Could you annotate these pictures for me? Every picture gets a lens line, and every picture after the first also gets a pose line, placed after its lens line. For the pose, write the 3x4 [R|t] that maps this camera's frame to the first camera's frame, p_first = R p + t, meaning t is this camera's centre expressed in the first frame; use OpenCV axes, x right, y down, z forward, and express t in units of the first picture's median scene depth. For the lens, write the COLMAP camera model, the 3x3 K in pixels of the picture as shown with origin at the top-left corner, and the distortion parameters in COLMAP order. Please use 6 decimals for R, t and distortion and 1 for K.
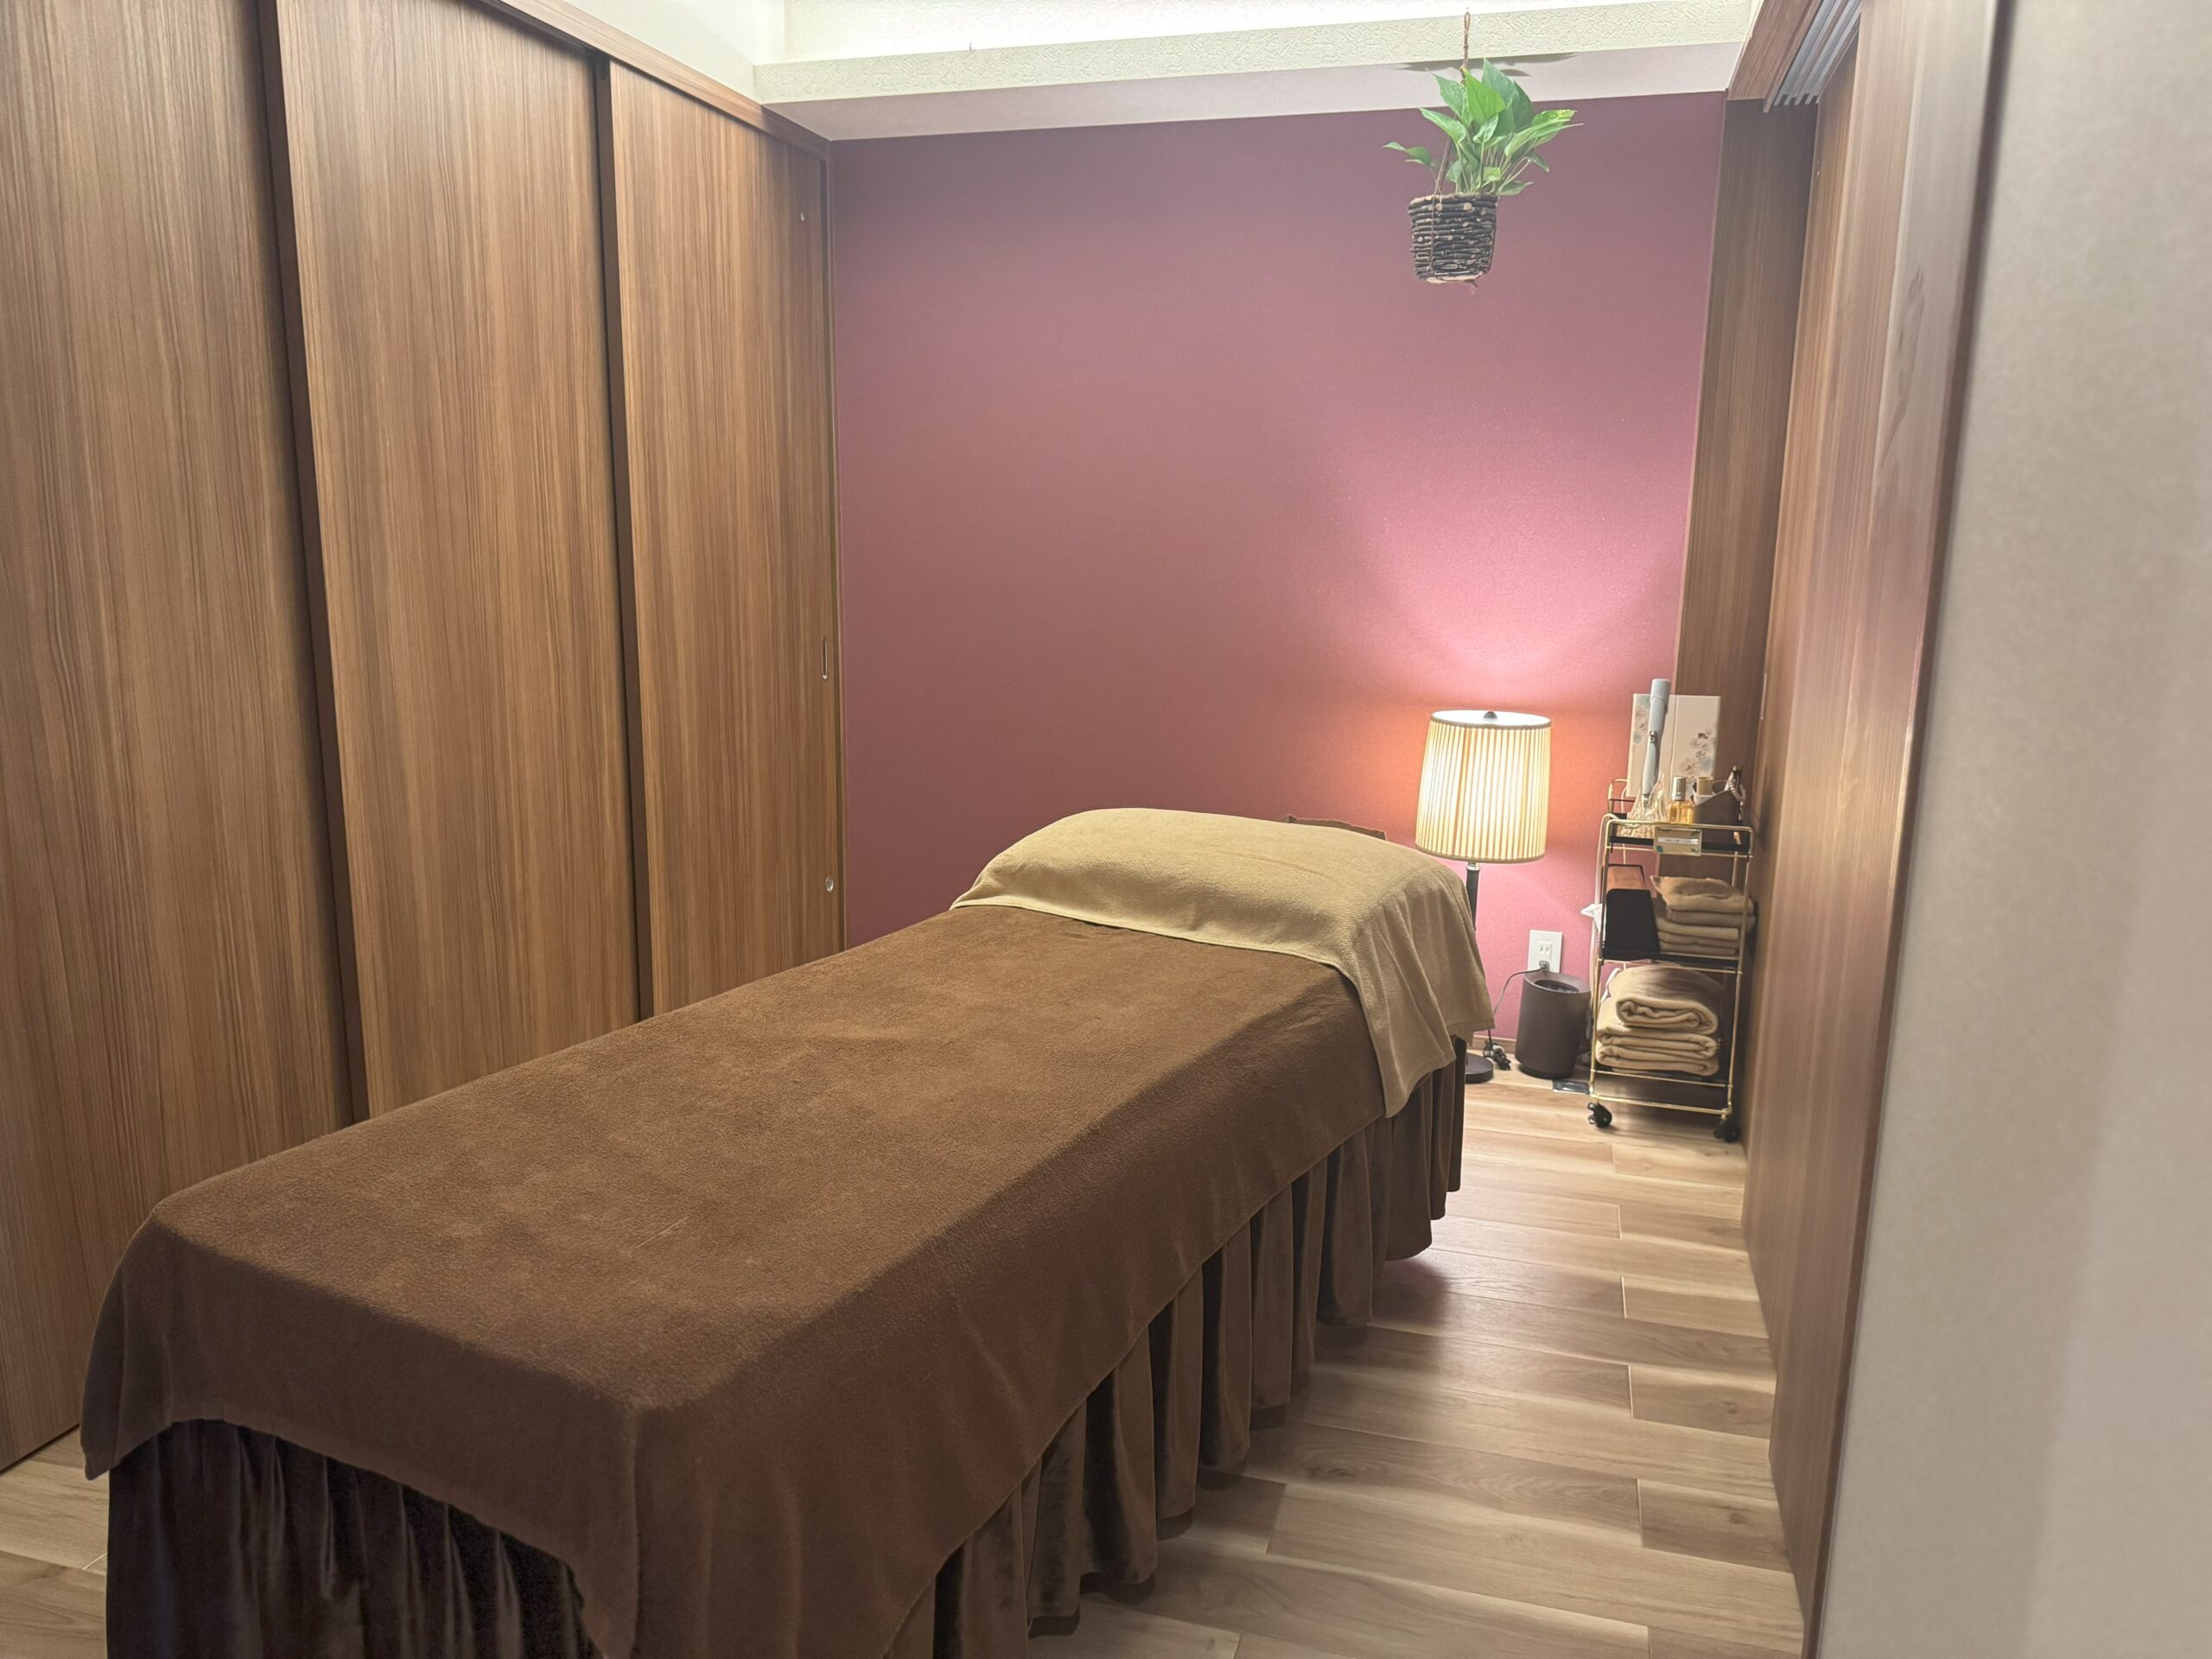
lens RADIAL K [[1543.0, 0, 1095.4], [0, 1543.0, 830.0], [0, 0, 1]] dist [0.022080, -0.005363]
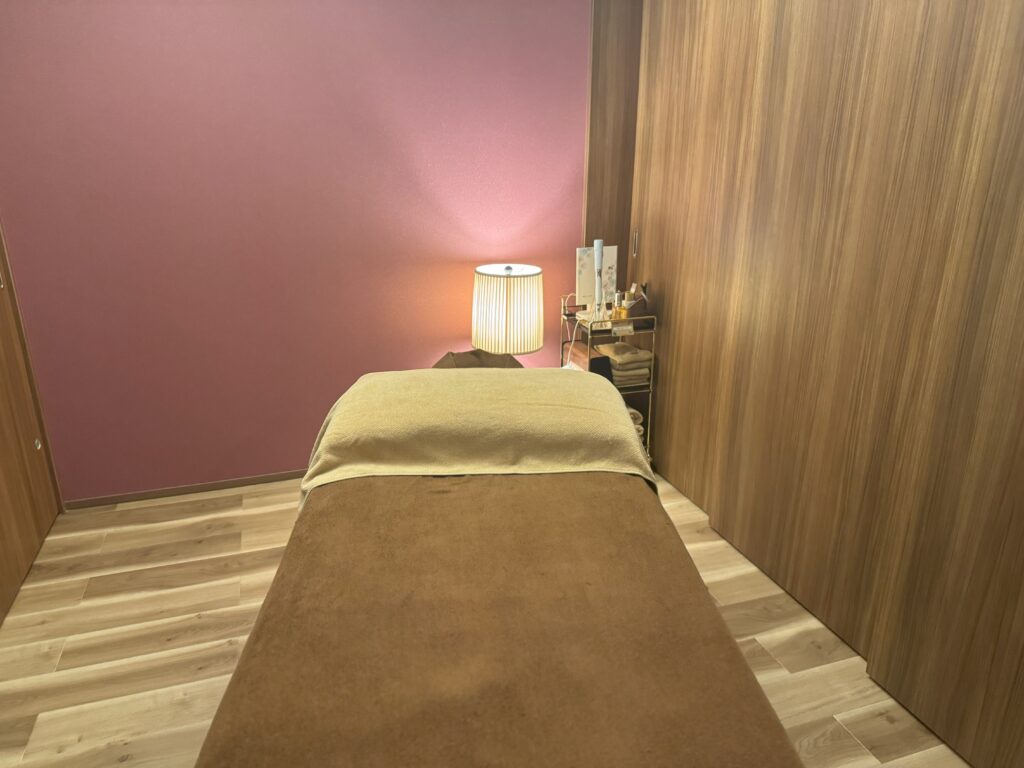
lens RADIAL K [[714.3, 0, 516.5], [0, 714.3, 380.6], [0, 0, 1]] dist [0.022080, -0.005363]
pose [[0.813625, -0.191791, 0.548844, -0.211834], [0.116201, 0.978619, 0.169714, -0.091813], [-0.569659, -0.074307, 0.818515, 0.362826]]
